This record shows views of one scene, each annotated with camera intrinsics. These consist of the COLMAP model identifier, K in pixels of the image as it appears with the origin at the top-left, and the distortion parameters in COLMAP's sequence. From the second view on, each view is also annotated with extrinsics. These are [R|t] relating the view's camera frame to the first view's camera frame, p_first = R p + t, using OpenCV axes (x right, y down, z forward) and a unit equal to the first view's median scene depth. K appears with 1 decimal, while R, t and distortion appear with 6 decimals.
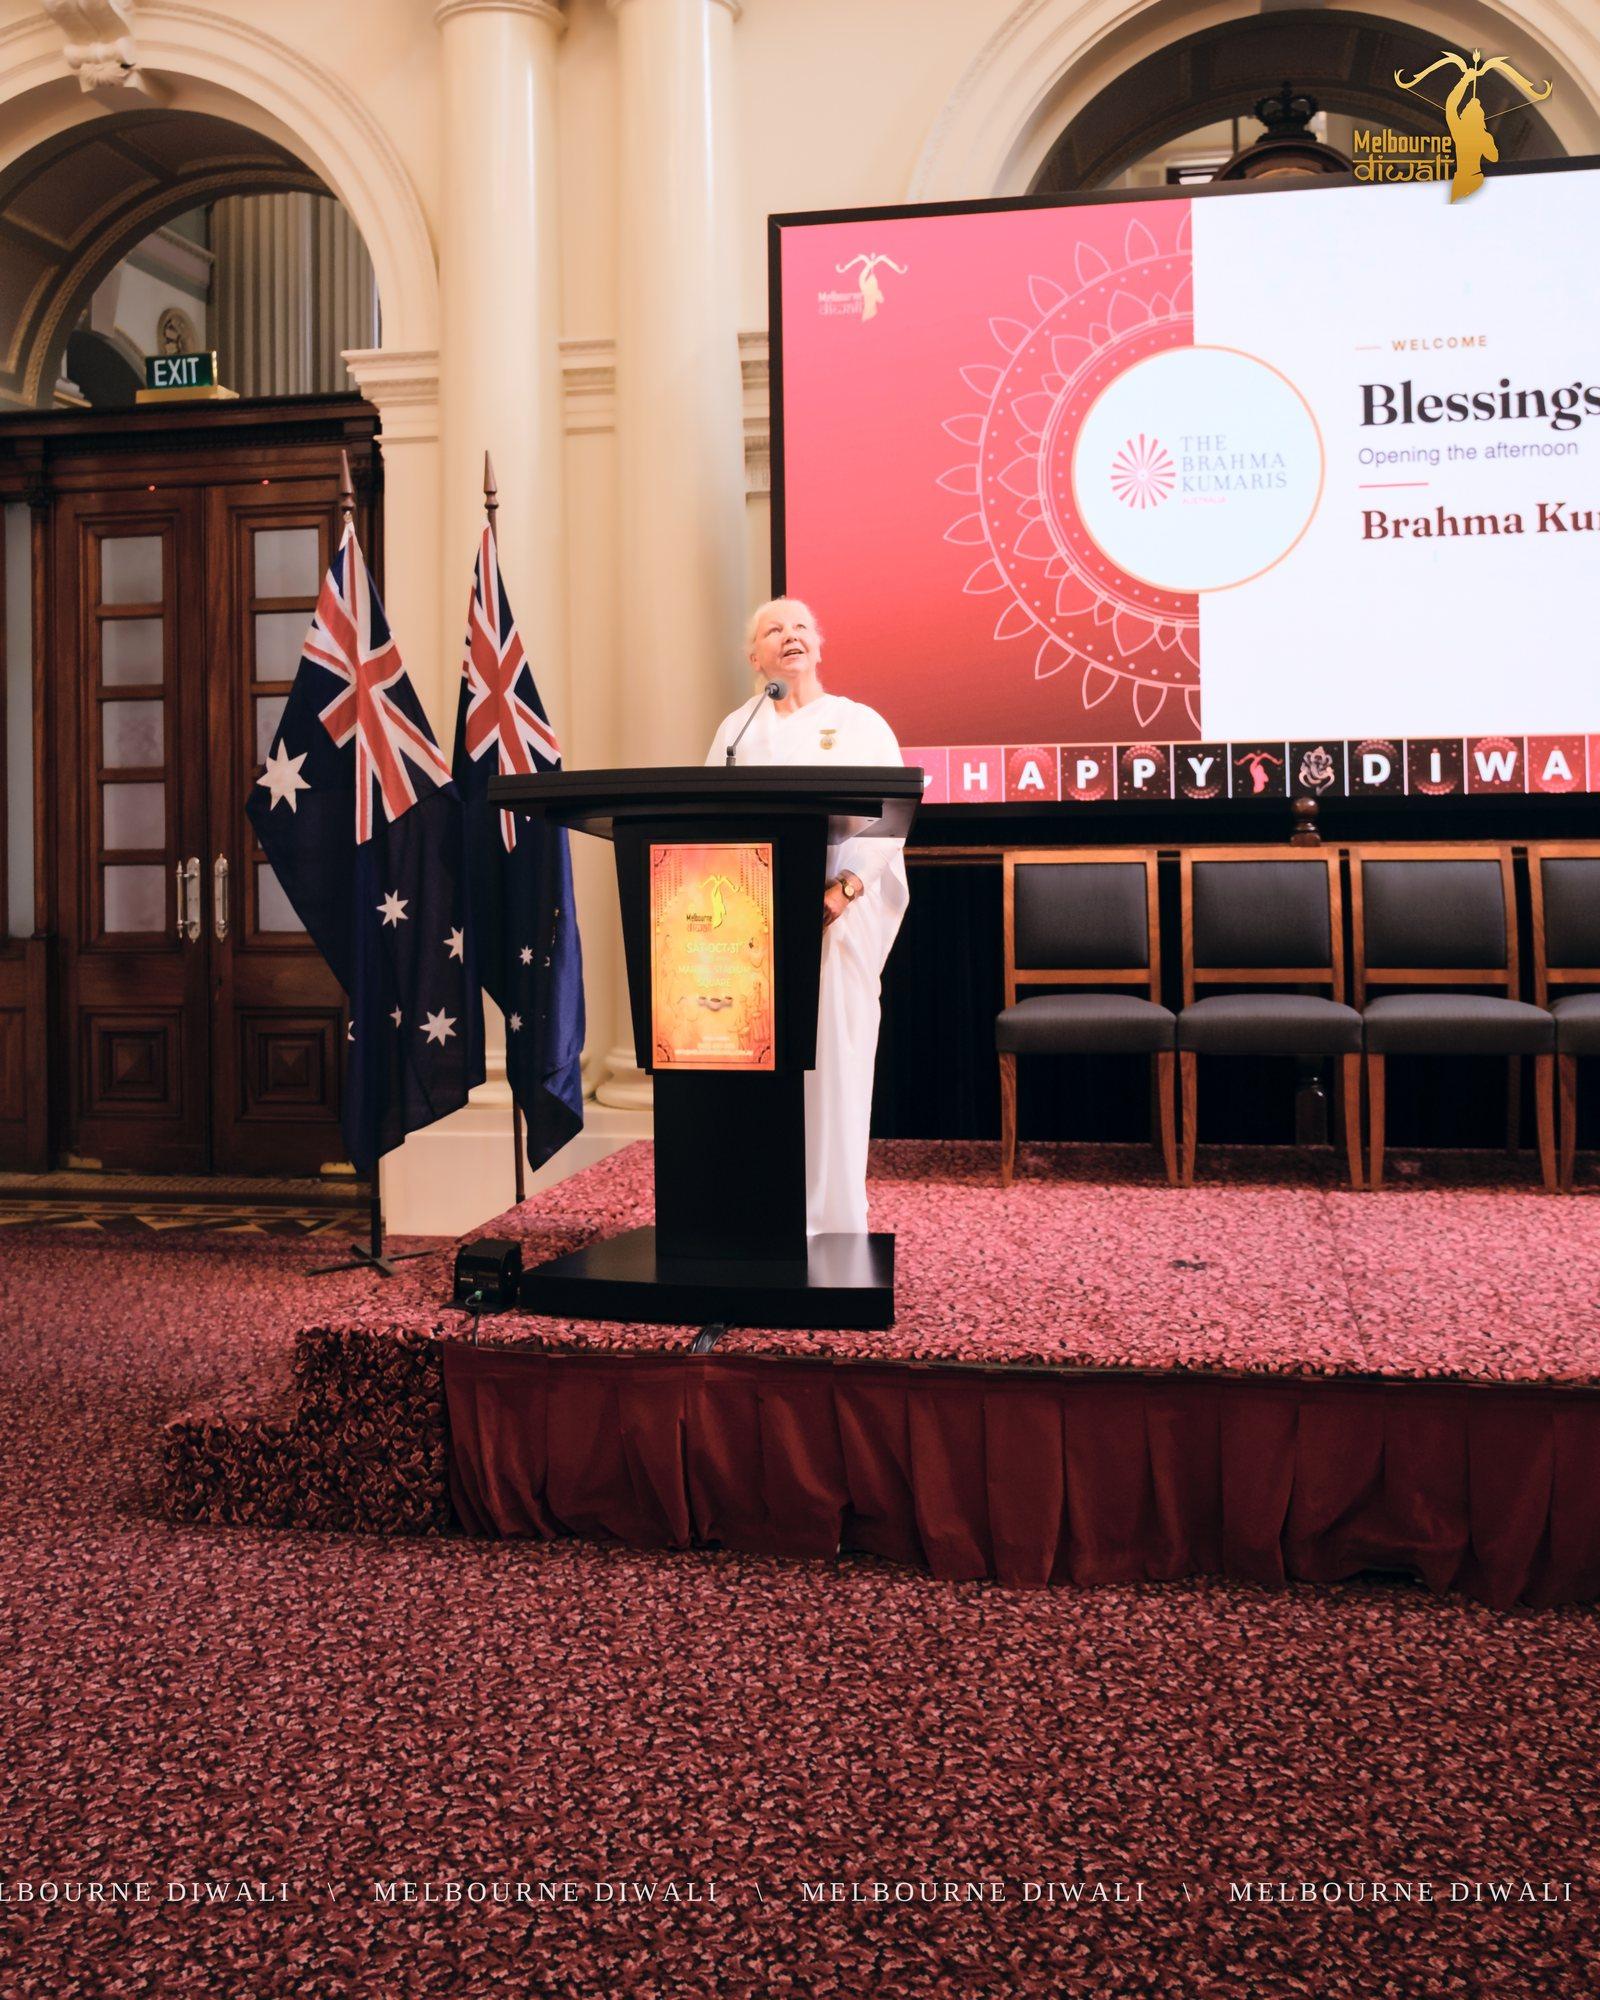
lens RADIAL K [[1964.5, 0, 878.1], [0, 1964.5, 801.7], [0, 0, 1]] dist [-0.048156, 0.101884]
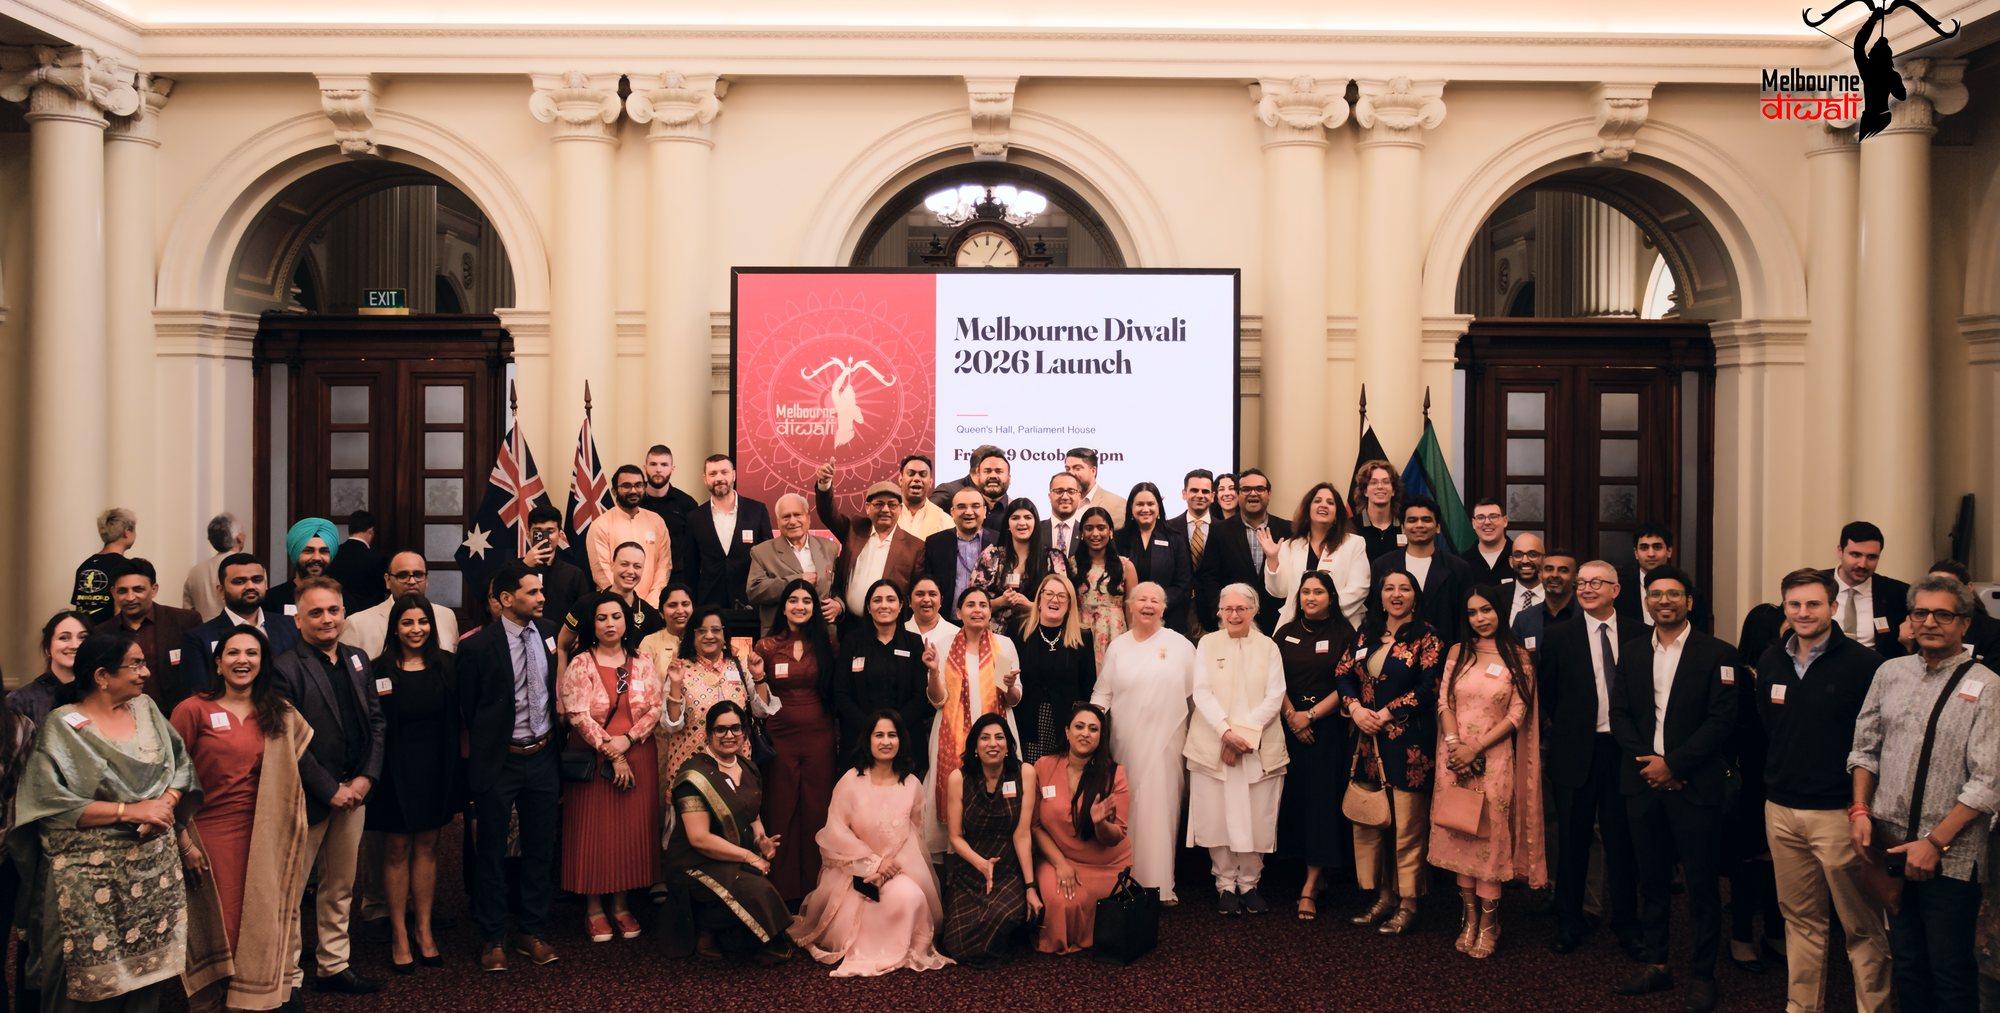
lens RADIAL K [[1584.7, 0, 1036.8], [0, 1584.7, 462.0], [0, 0, 1]] dist [-0.002238, -0.000142]
pose [[0.982574, 0.016035, 0.185178, -0.046188], [-0.017992, 0.999799, 0.008891, -0.120170], [-0.184998, -0.012068, 0.982665, -0.694839]]
